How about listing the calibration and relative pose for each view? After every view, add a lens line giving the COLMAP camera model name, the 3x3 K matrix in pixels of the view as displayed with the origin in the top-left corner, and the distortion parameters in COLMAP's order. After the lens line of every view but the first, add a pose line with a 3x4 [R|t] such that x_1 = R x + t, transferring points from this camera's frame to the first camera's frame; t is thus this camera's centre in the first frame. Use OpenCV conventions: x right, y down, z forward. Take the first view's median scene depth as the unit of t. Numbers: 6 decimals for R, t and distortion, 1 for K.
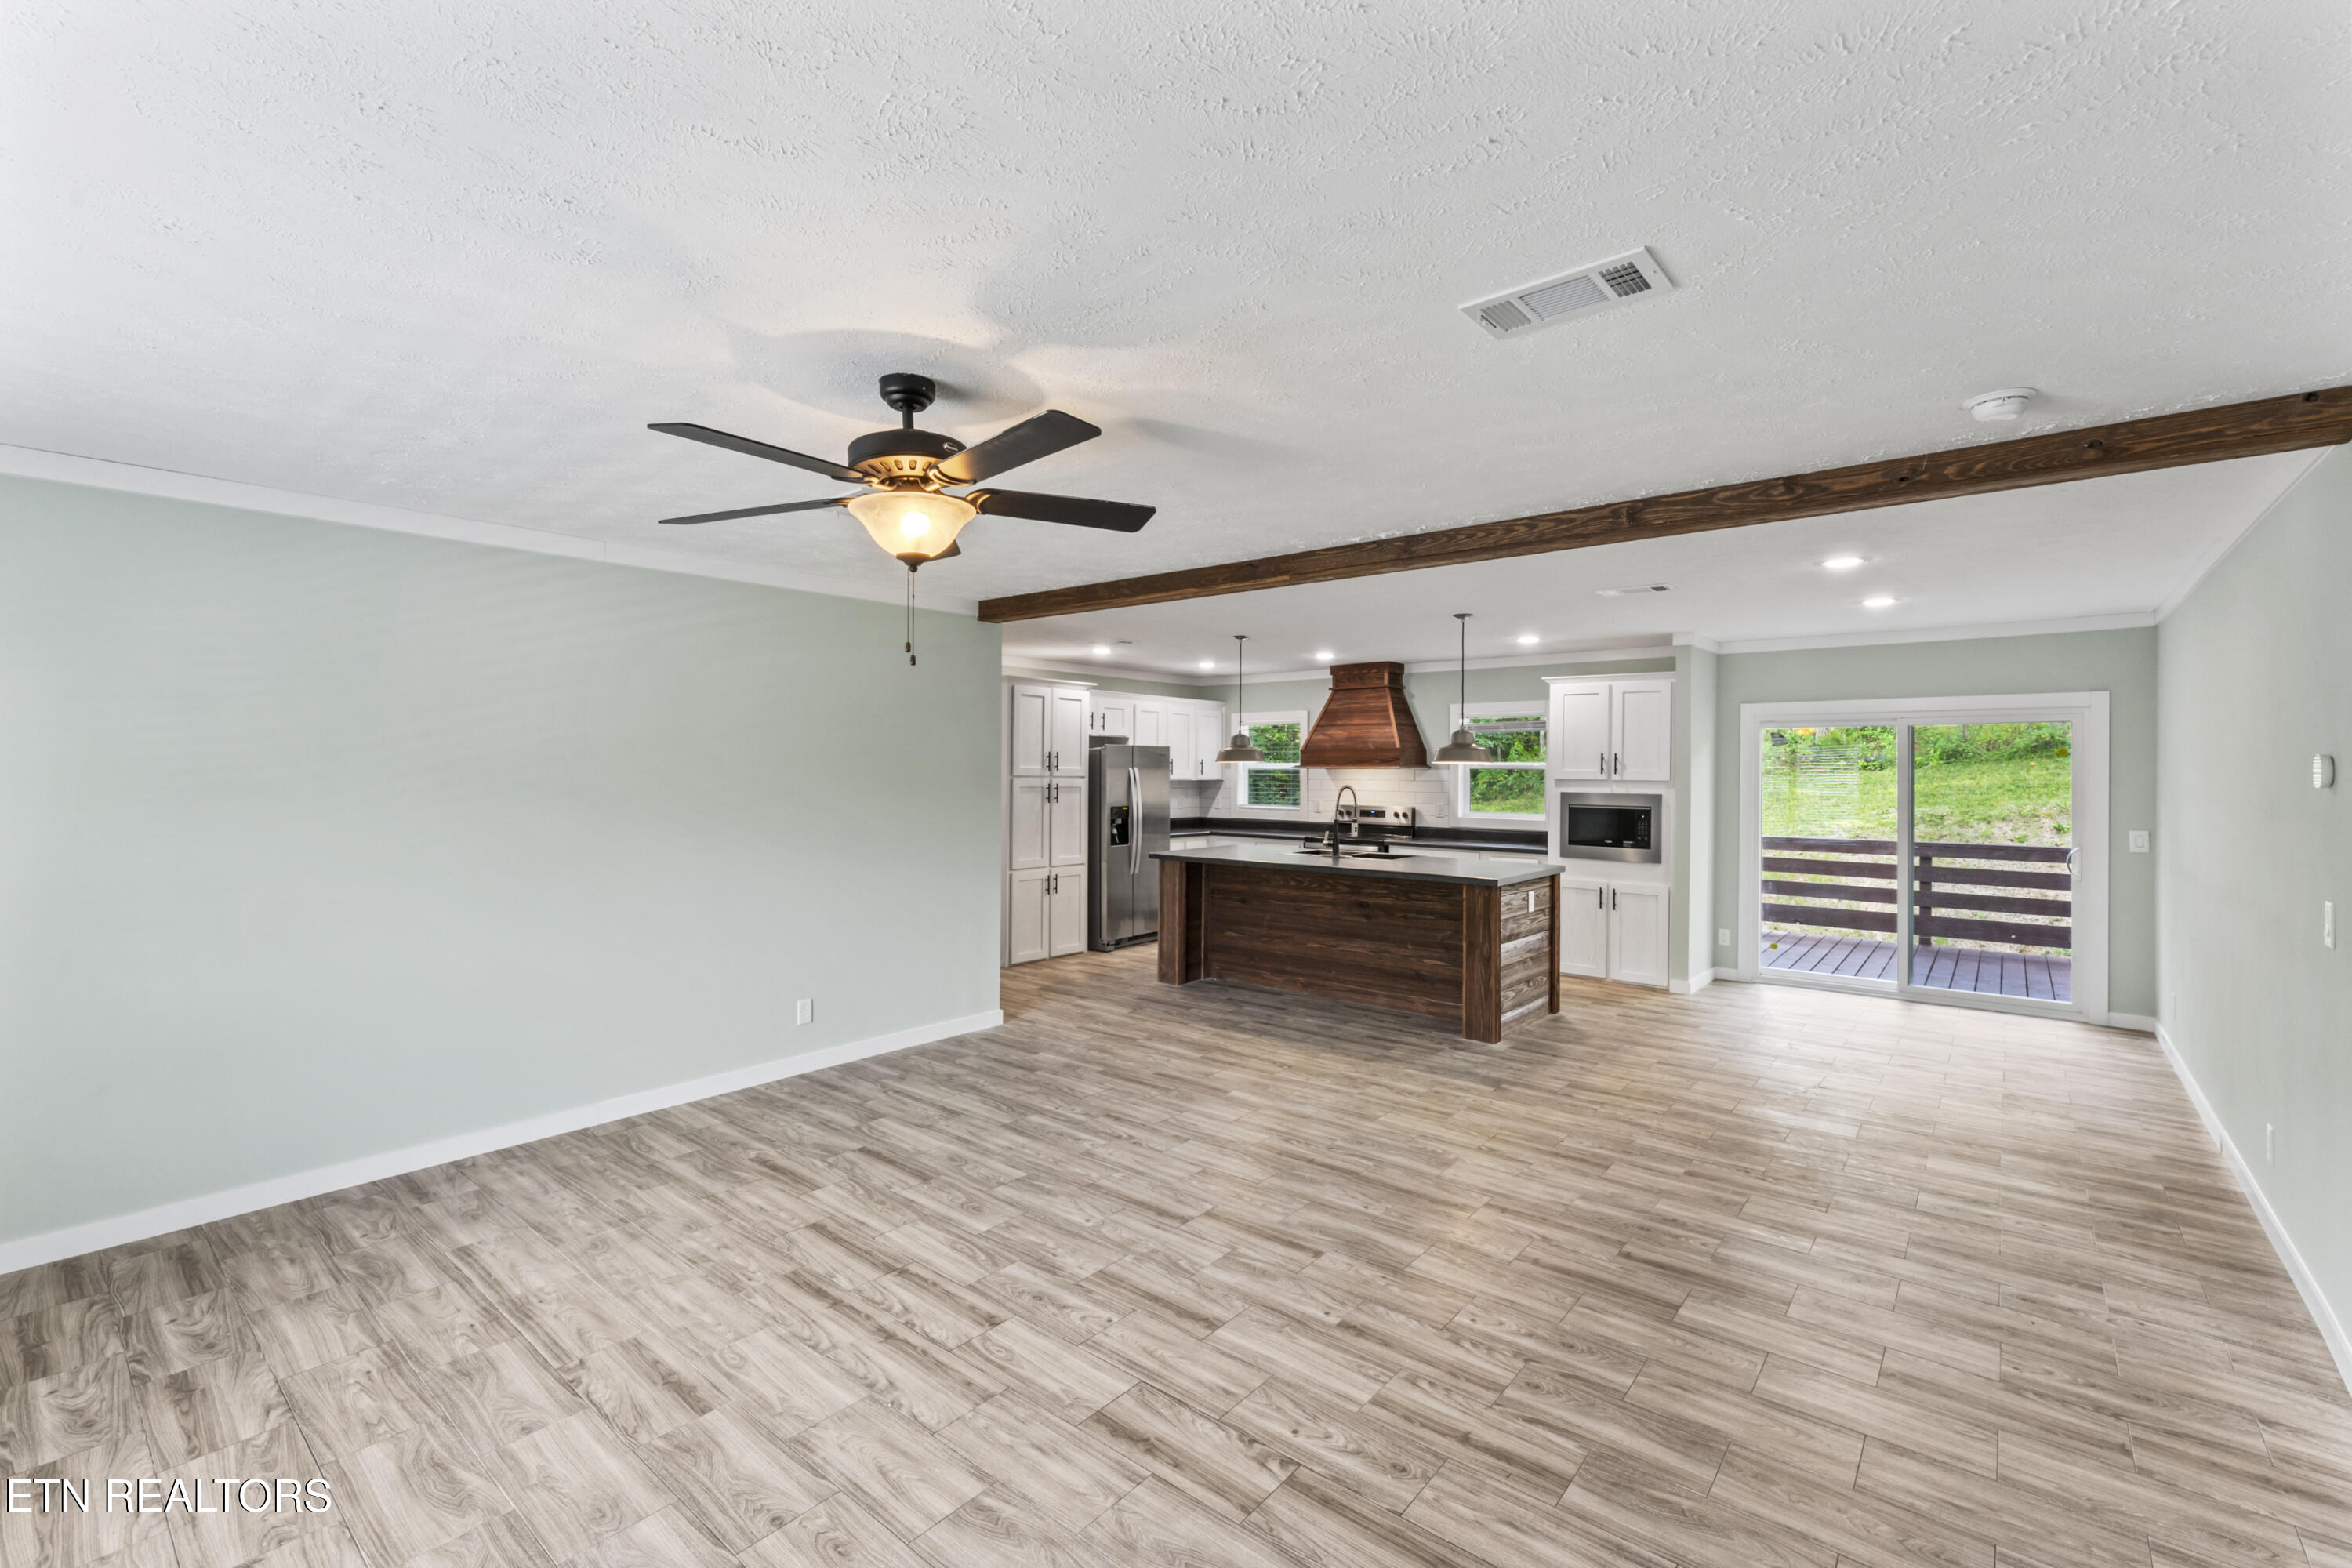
lens RADIAL K [[993.2, 0, 1169.2], [0, 993.2, 771.0], [0, 0, 1]] dist [0.000948, -0.000137]
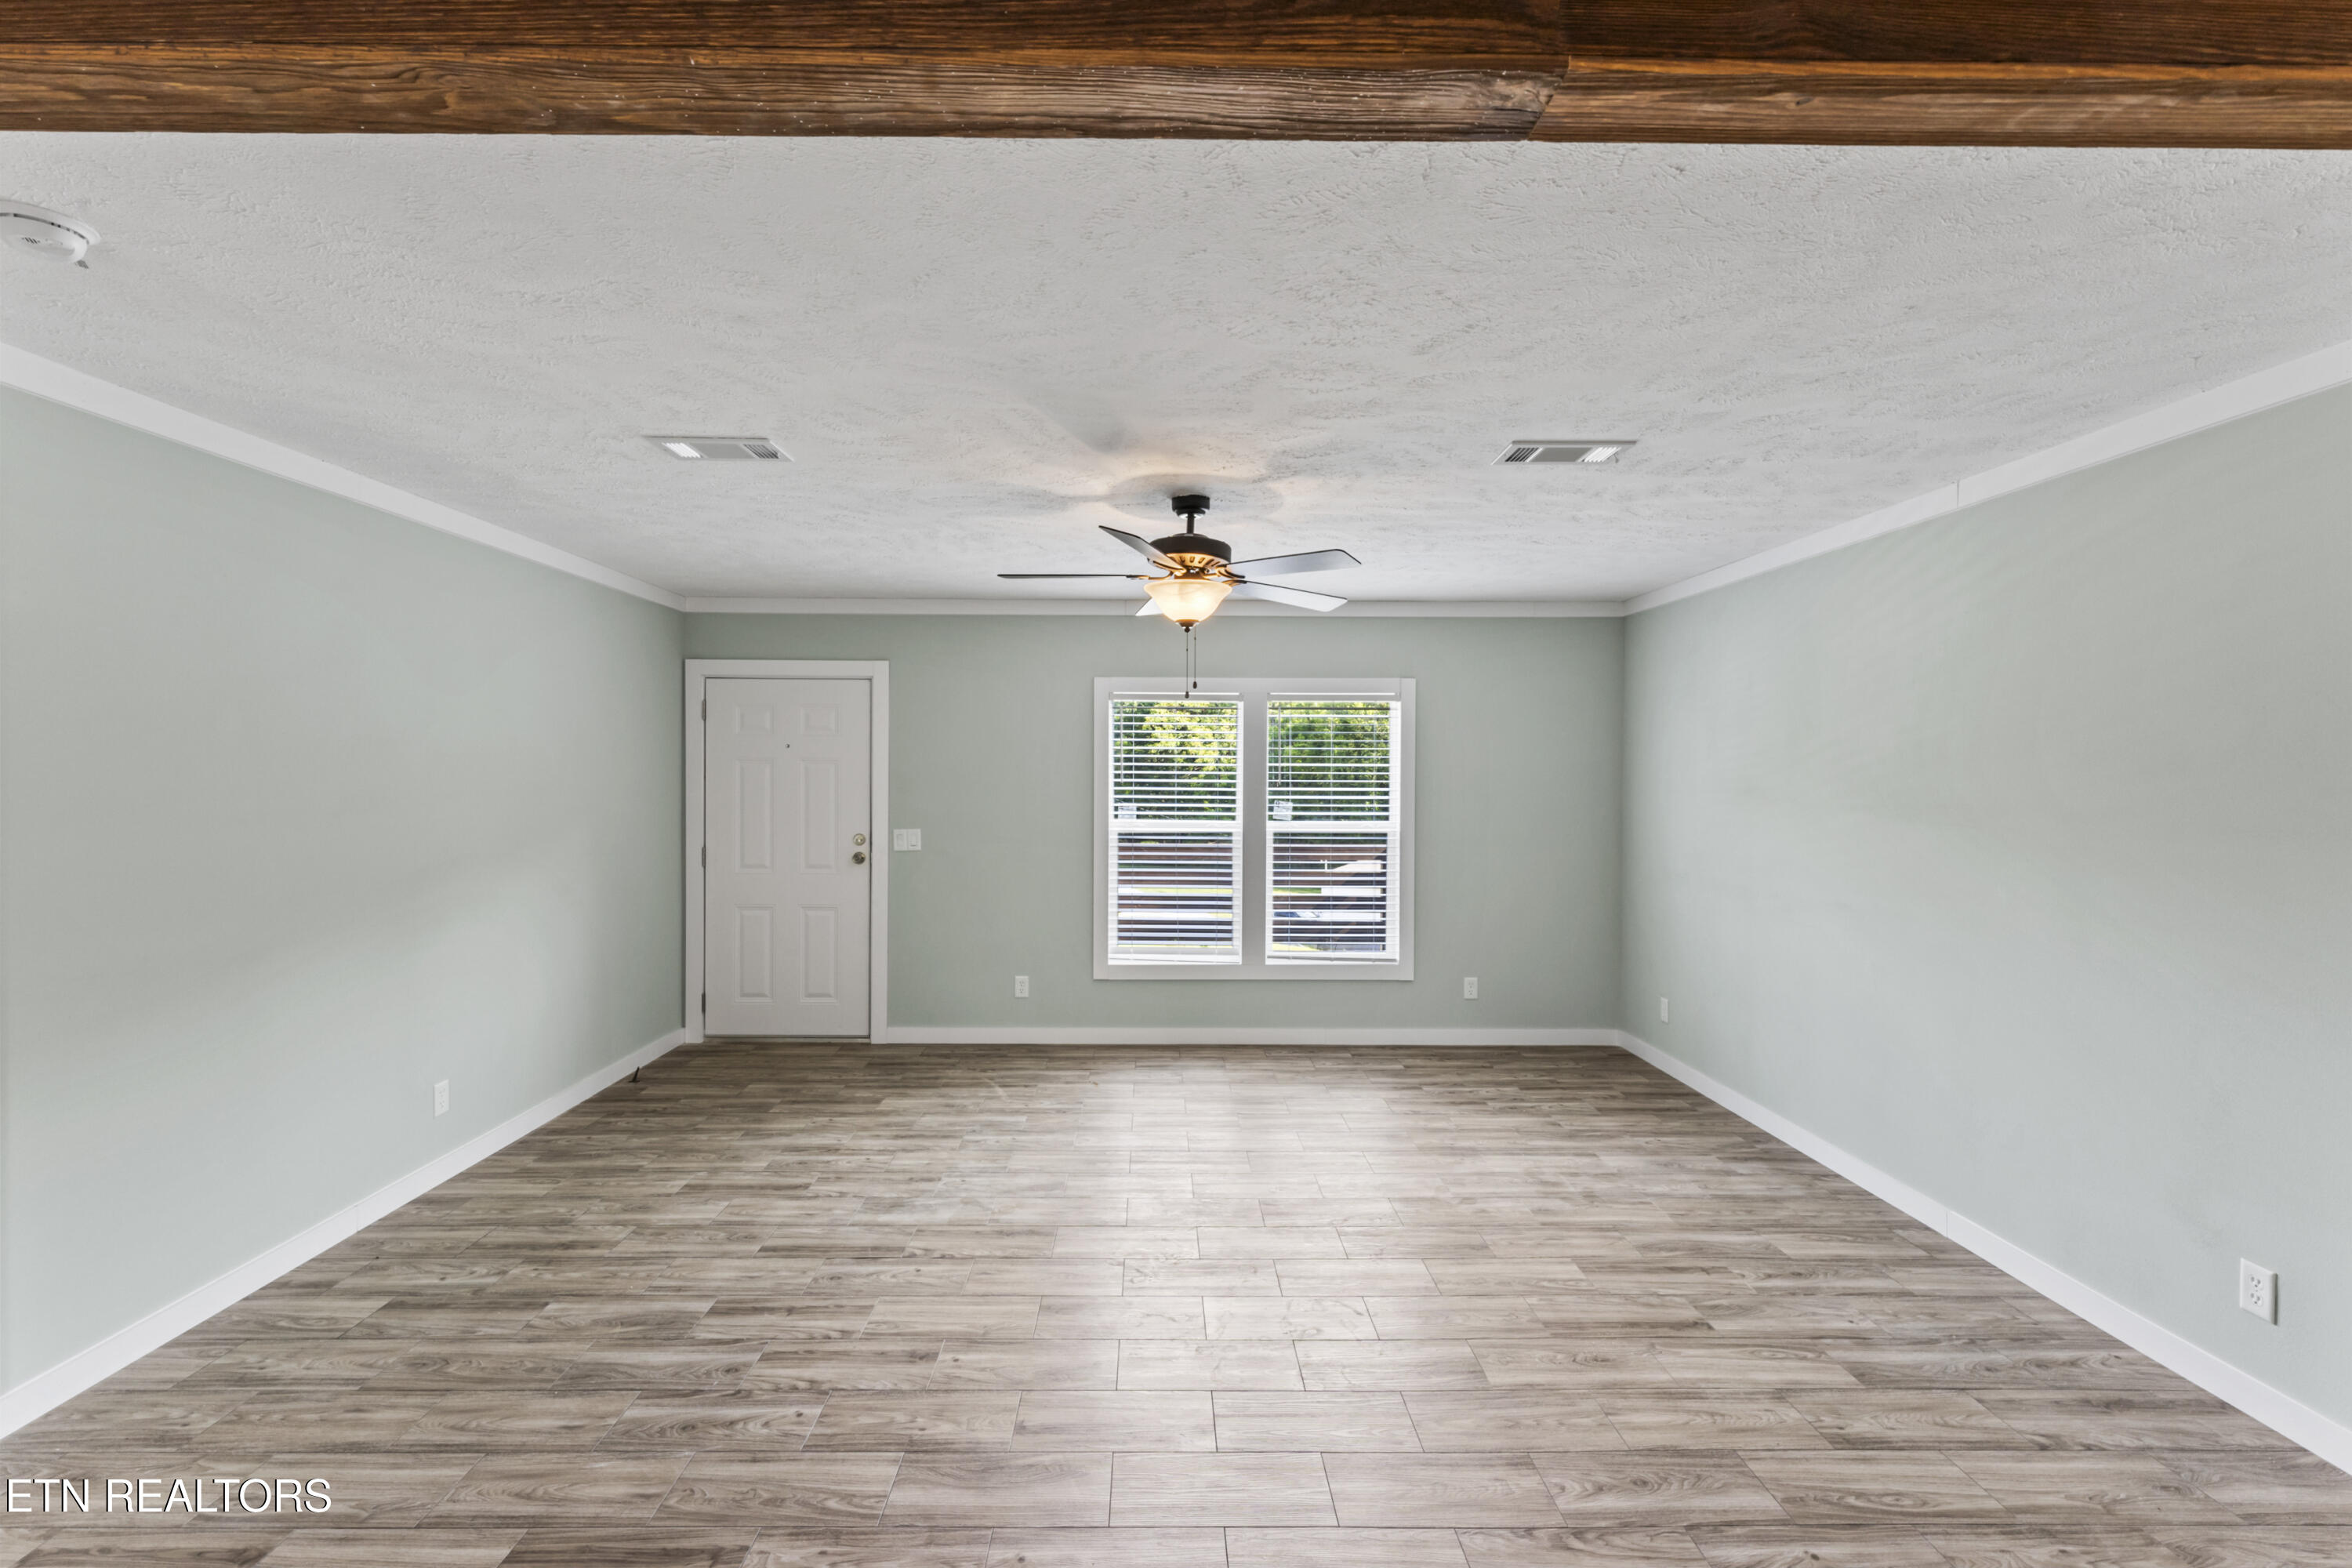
lens RADIAL K [[1048.4, 0, 1161.0], [0, 1048.4, 773.2], [0, 0, 1]] dist [-0.002150, 0.000129]
pose [[-0.759661, -0.005598, -0.650295, 0.400428], [-0.009711, 0.999949, 0.002737, -0.002502], [0.650246, 0.008394, -0.759677, 1.144667]]
